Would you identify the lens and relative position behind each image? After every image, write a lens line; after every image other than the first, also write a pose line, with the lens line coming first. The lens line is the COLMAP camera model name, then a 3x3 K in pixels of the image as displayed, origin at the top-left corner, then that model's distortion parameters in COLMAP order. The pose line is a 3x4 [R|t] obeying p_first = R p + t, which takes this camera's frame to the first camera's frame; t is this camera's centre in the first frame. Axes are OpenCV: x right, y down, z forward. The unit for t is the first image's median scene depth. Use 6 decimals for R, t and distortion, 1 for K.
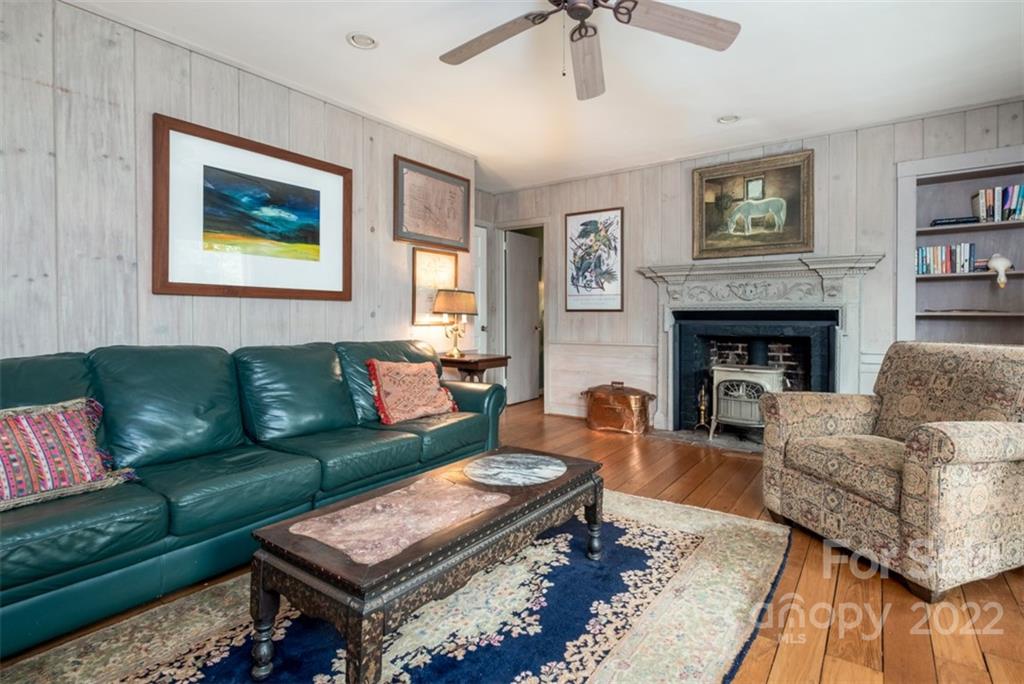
lens RADIAL K [[484.5, 0, 511.5], [0, 484.5, 325.8], [0, 0, 1]] dist [-0.002579, -0.000678]
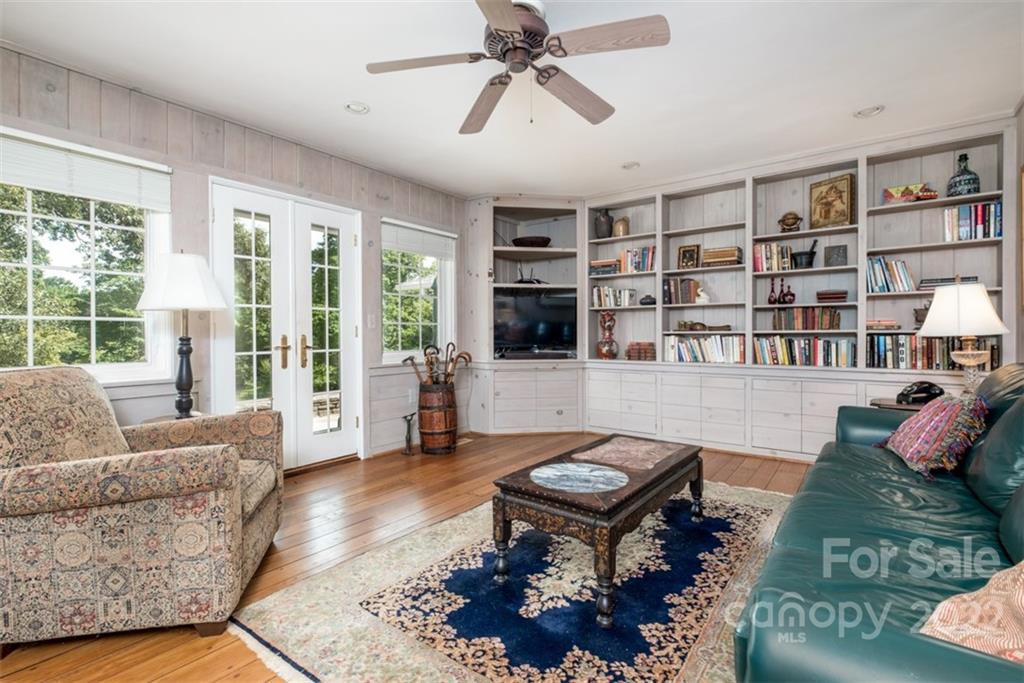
lens RADIAL K [[484.5, 0, 511.5], [0, 484.5, 325.3], [0, 0, 1]] dist [-0.002579, -0.000678]
pose [[-0.999655, 0.004618, -0.025848, 0.092794], [0.004751, 0.999976, -0.005096, -0.015660], [0.025824, -0.005217, -0.999653, 1.060049]]
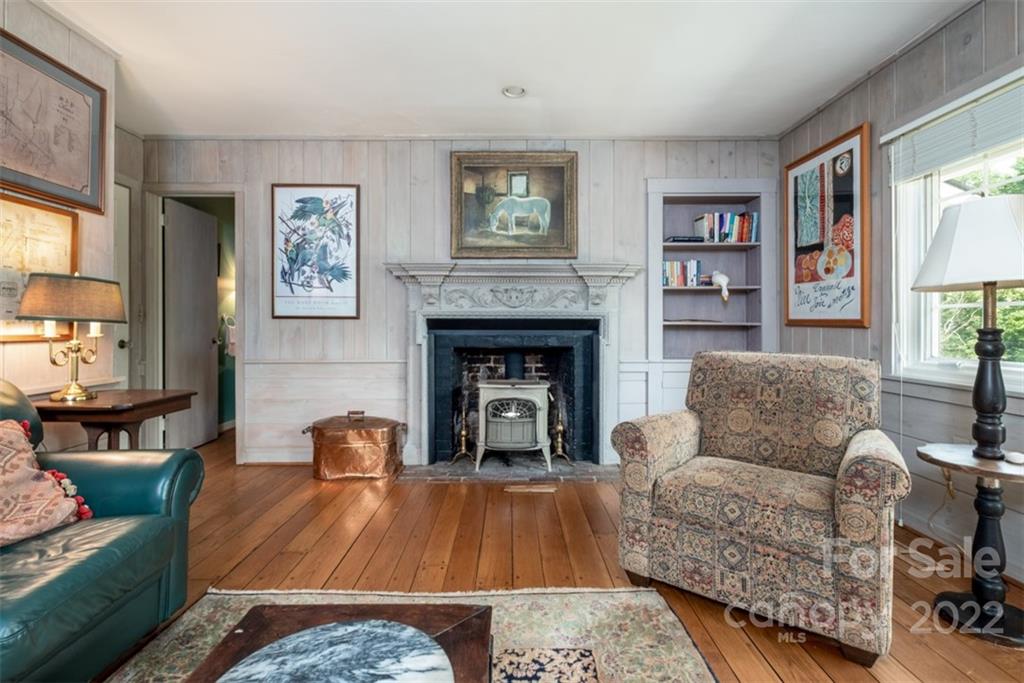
lens RADIAL K [[484.5, 0, 511.5], [0, 484.5, 325.3], [0, 0, 1]] dist [-0.002579, -0.000678]
pose [[0.795130, 0.000548, 0.606439, -0.059607], [0.010948, 0.999824, -0.015258, -0.006256], [-0.606340, 0.018772, 0.794984, 0.299021]]
